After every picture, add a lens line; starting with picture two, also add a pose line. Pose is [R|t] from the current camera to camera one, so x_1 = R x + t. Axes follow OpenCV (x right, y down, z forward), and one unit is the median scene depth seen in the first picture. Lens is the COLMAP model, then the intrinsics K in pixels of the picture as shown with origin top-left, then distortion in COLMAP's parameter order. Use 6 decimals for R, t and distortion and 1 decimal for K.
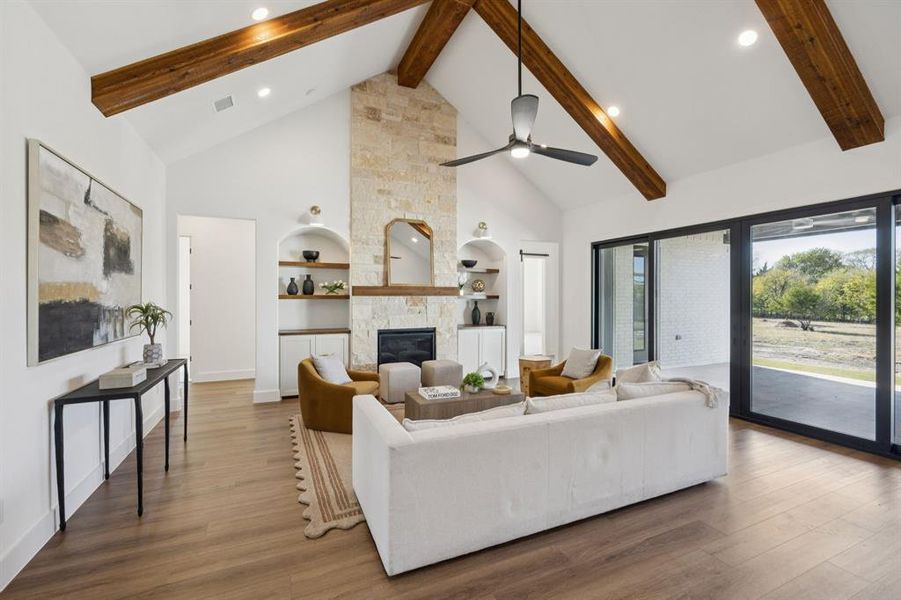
lens RADIAL K [[386.8, 0, 450.7], [0, 386.8, 298.3], [0, 0, 1]] dist [-0.004526, -0.000201]
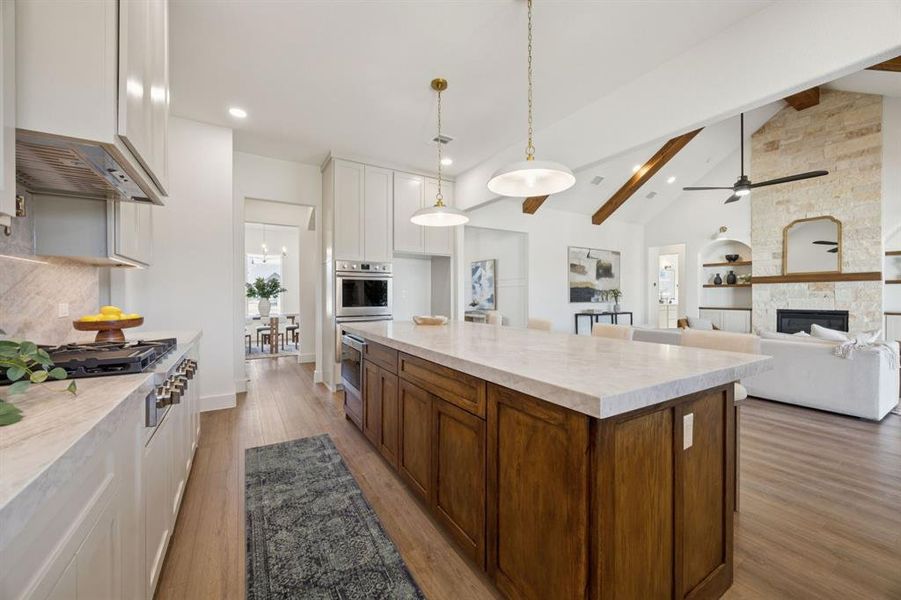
lens RADIAL K [[345.8, 0, 451.4], [0, 345.8, 296.1], [0, 0, 1]] dist [-0.002381, -0.000326]
pose [[0.119067, 0.002136, -0.992884, 0.846396], [-0.000149, 0.999998, 0.002133, 0.035147], [0.992886, -0.000106, 0.119067, -0.231364]]
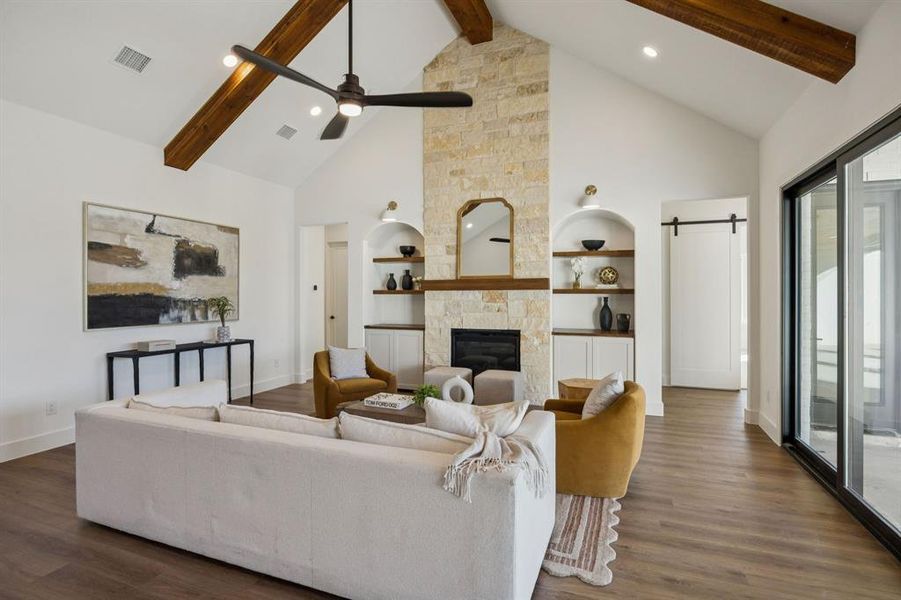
lens RADIAL K [[448.8, 0, 453.4], [0, 448.8, 292.7], [0, 0, 1]] dist [-0.003240, -0.000508]
pose [[0.699485, -0.002925, -0.714641, 0.562048], [-0.000049, 0.999991, -0.004142, 0.003131], [0.714647, 0.002932, 0.699479, 0.282745]]
